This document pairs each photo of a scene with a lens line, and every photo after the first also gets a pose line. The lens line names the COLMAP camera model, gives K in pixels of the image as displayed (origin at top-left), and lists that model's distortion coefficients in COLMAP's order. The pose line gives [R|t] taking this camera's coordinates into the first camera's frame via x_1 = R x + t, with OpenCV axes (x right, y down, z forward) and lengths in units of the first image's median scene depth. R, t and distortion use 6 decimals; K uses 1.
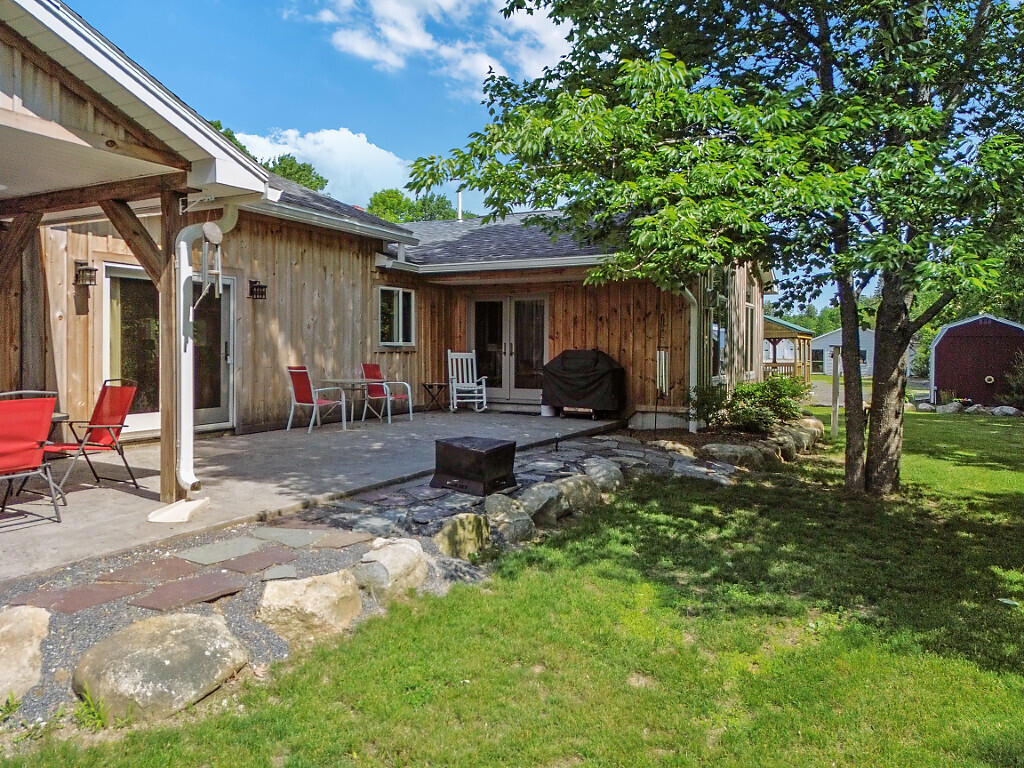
lens RADIAL K [[745.1, 0, 493.5], [0, 745.1, 349.1], [0, 0, 1]] dist [0.074698, -0.055862]
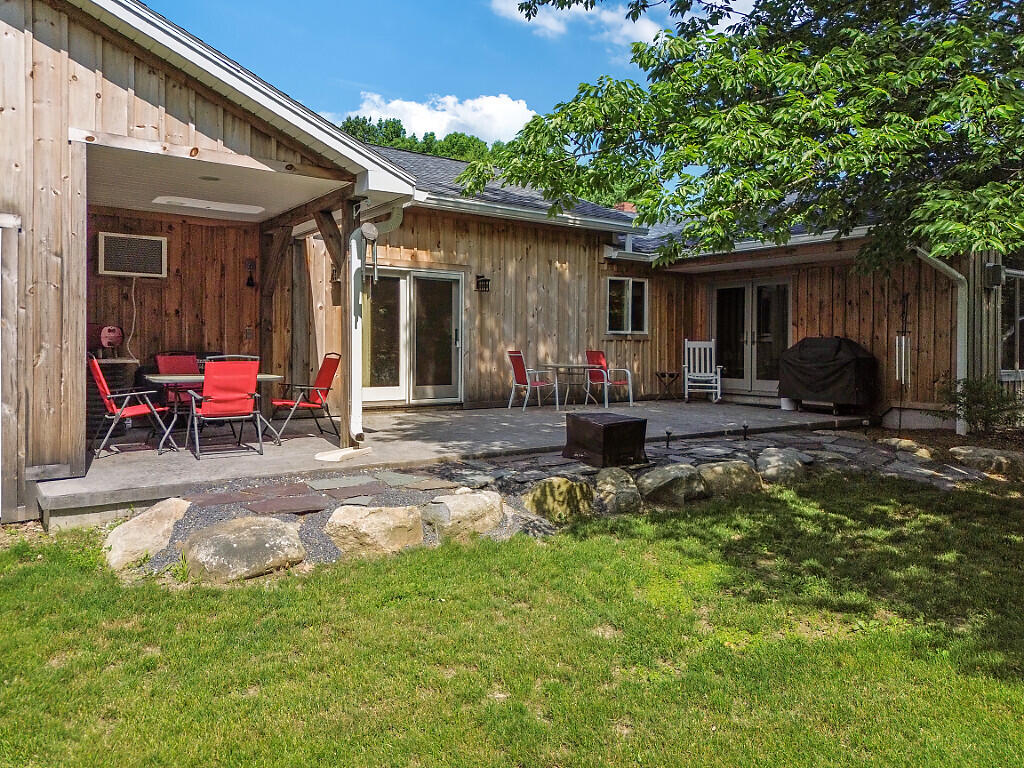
lens RADIAL K [[745.1, 0, 493.5], [0, 745.1, 349.1], [0, 0, 1]] dist [0.074698, -0.055862]
pose [[0.891109, 0.005007, -0.453762, 0.216075], [-0.005921, 0.999982, -0.000593, 0.022204], [0.453751, 0.003215, 0.891122, 0.003883]]
